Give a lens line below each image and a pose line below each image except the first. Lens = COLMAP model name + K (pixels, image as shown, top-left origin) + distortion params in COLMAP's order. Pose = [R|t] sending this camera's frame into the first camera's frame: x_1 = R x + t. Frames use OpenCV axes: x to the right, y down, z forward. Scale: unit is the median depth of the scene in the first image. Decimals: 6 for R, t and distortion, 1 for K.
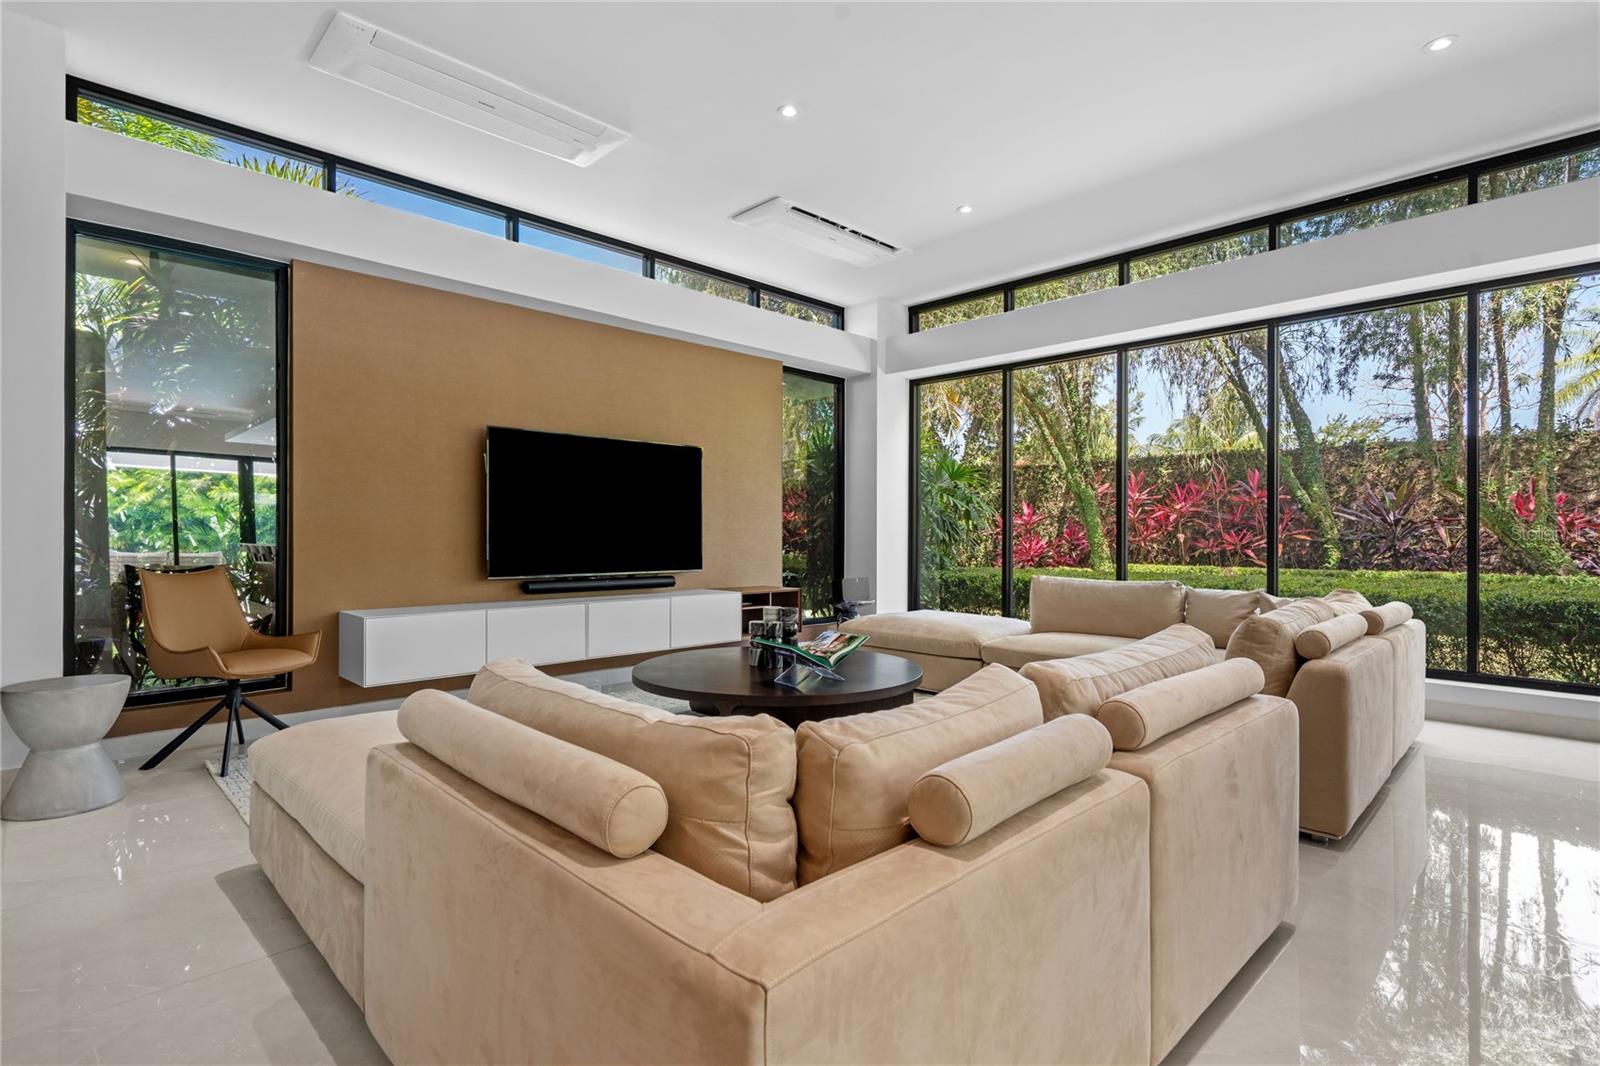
lens RADIAL K [[767.7, 0, 800.0], [0, 767.7, 534.3], [0, 0, 1]] dist [0.002306, 0.001343]
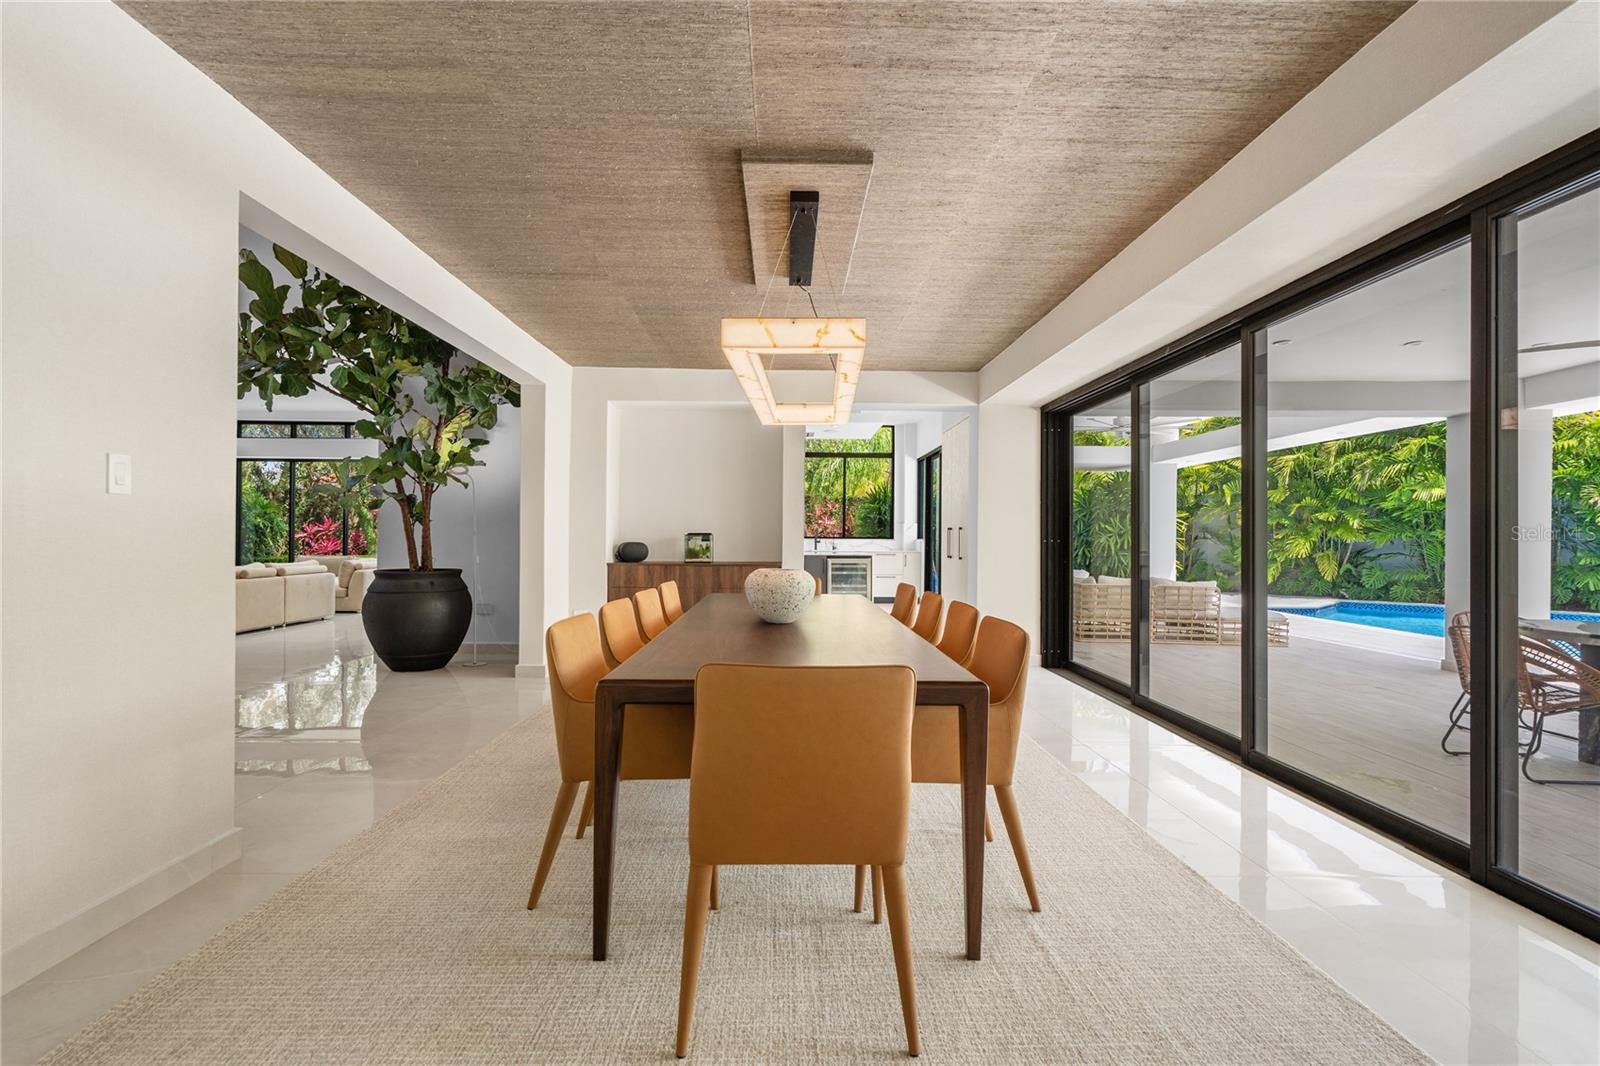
lens RADIAL K [[737.0, 0, 798.9], [0, 737.0, 533.9], [0, 0, 1]] dist [-0.000234, -0.000019]
pose [[0.691683, 0.013023, 0.722084, -0.200735], [-0.008016, 0.999914, -0.010355, -0.001968], [-0.722157, 0.001375, 0.691728, -1.222227]]
